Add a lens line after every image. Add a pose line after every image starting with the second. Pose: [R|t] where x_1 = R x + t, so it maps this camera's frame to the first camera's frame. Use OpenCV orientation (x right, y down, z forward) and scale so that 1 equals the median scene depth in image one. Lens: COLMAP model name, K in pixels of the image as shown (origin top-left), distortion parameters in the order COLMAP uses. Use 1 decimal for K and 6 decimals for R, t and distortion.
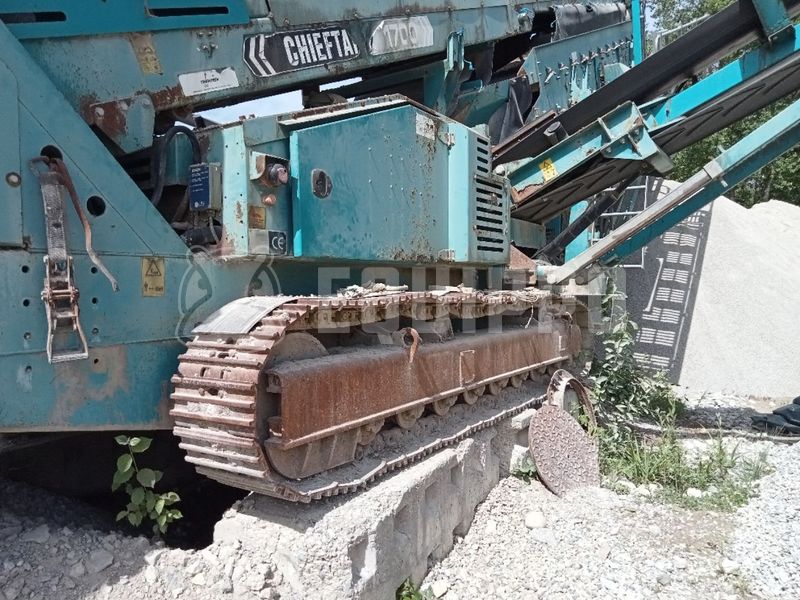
lens RADIAL K [[595.9, 0, 400.0], [0, 595.9, 300.0], [0, 0, 1]] dist [-0.001157, 0.000329]
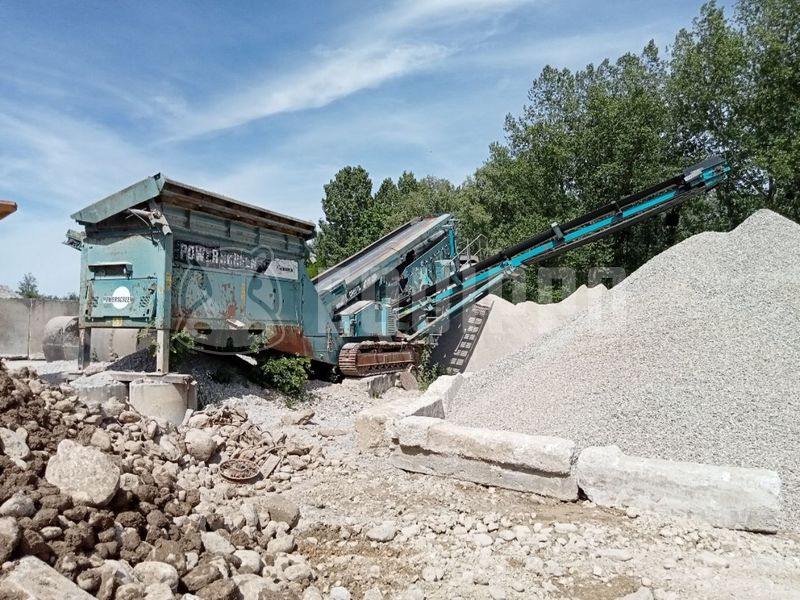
lens RADIAL K [[595.9, 0, 400.0], [0, 595.9, 300.0], [0, 0, 1]] dist [-0.001157, 0.000329]
pose [[0.989267, 0.031425, 0.142699, -0.380431], [-0.020076, 0.996570, -0.080285, 0.022698], [-0.144732, 0.076559, 0.986505, -3.045927]]
